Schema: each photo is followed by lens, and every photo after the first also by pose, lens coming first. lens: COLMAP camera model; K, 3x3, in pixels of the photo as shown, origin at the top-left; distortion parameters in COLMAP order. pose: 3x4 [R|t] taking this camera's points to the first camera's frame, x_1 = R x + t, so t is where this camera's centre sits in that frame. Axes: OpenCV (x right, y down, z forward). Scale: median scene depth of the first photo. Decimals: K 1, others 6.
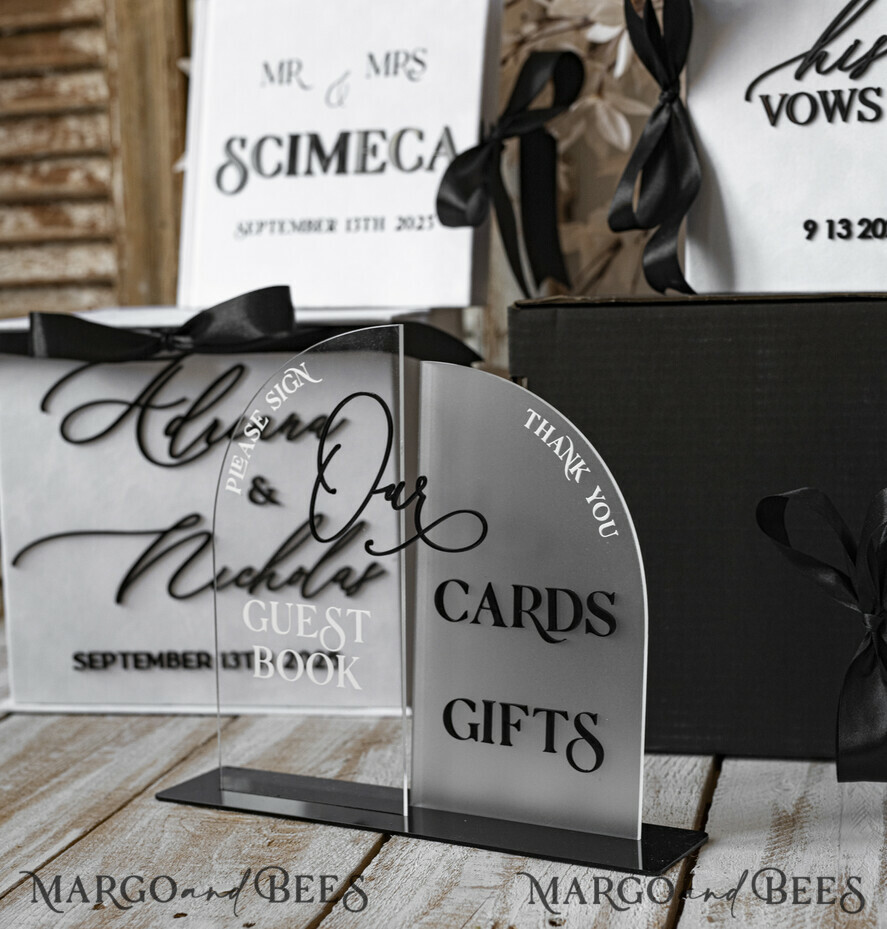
lens RADIAL K [[1979.9, 0, 407.9], [0, 1979.9, 487.0], [0, 0, 1]] dist [-0.044849, 0.217236]
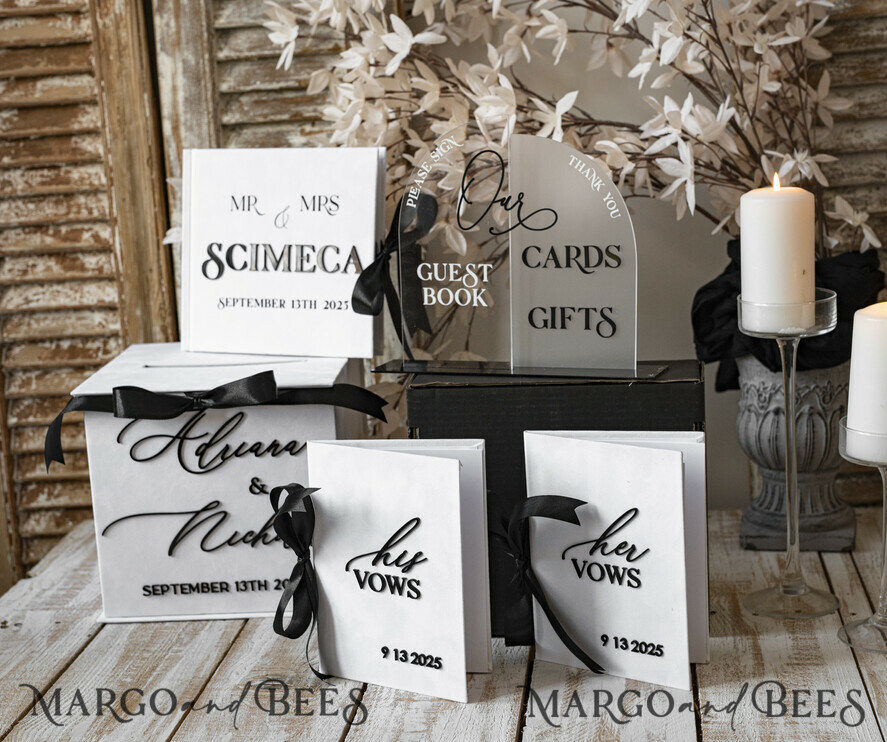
lens RADIAL K [[1797.2, 0, 439.1], [0, 1797.2, 411.3], [0, 0, 1]] dist [0.023931, -0.047709]
pose [[0.992274, -0.045935, 0.115249, -0.092716], [0.035479, 0.995201, 0.091193, -0.191787], [-0.118885, -0.086400, 0.989142, -0.503140]]
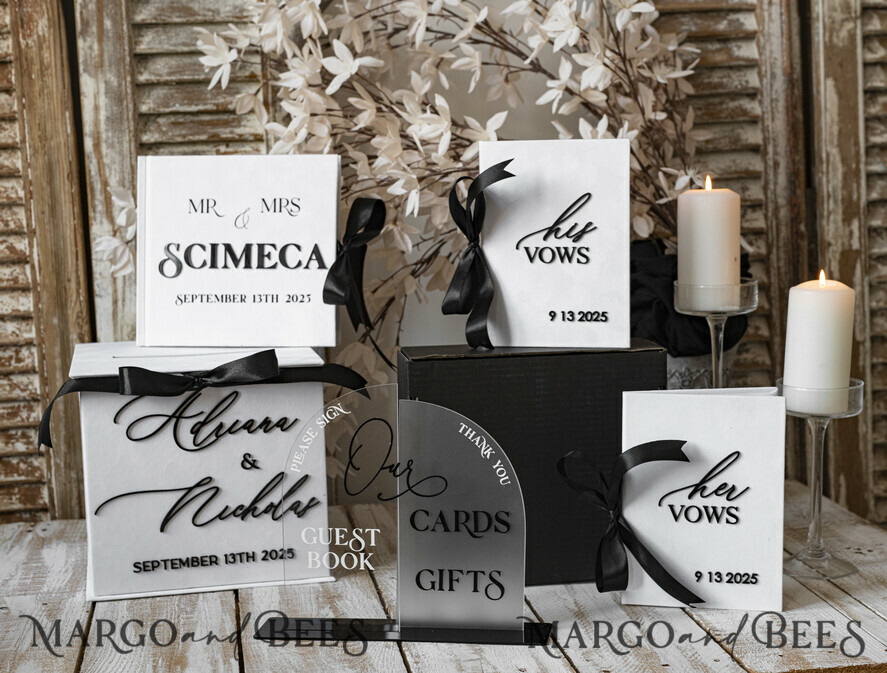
lens RADIAL K [[1655.2, 0, 509.4], [0, 1655.2, 372.7], [0, 0, 1]] dist [0.000680, 0.083838]
pose [[0.913247, -0.046592, 0.404734, -0.453111], [0.041600, 0.998911, 0.021125, -0.098174], [-0.405277, -0.002455, 0.914190, -0.442159]]
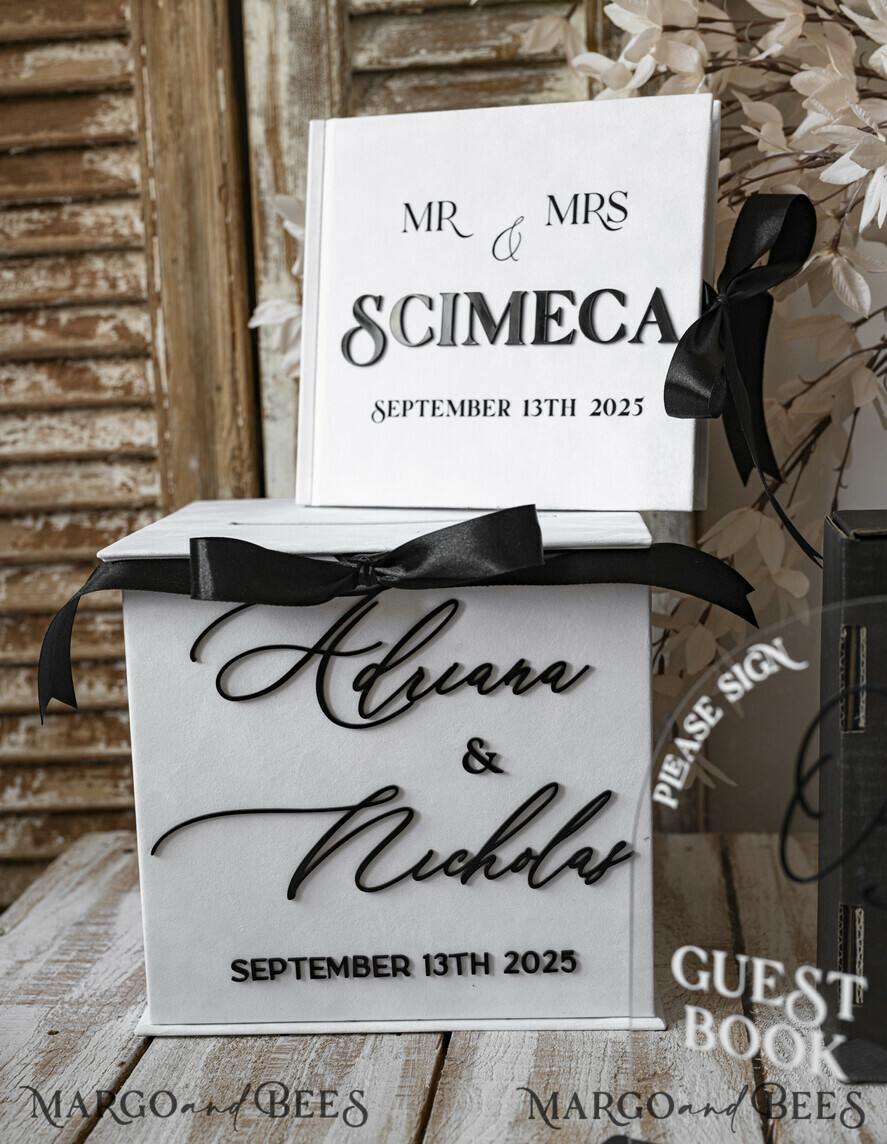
lens RADIAL K [[1958.1, 0, 424.9], [0, 1958.1, 659.4], [0, 0, 1]] dist [-0.010514, 0.047259]
pose [[0.991828, -0.022434, 0.125592, -0.192672], [0.016871, 0.998836, 0.045185, -0.072638], [-0.126459, -0.042697, 0.991052, 0.221563]]
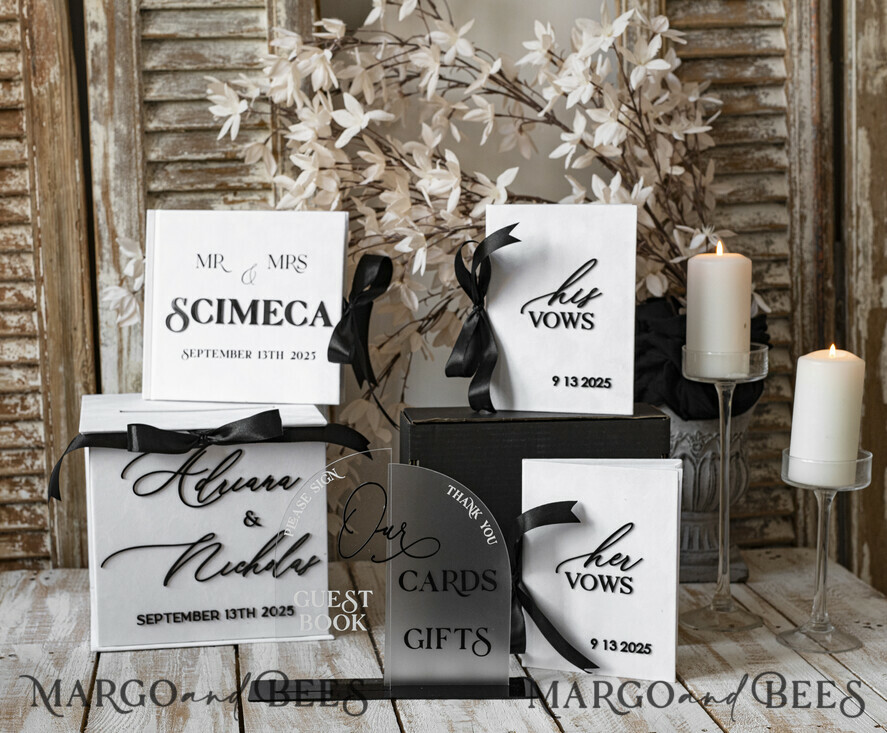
lens RADIAL K [[1915.0, 0, 390.2], [0, 1915.0, 430.6], [0, 0, 1]] dist [0.005474, 0.137861]
pose [[0.944036, -0.032833, 0.328204, -0.517345], [0.022017, 0.999087, 0.036617, -0.137449], [-0.329106, -0.027342, 0.943897, -0.667516]]
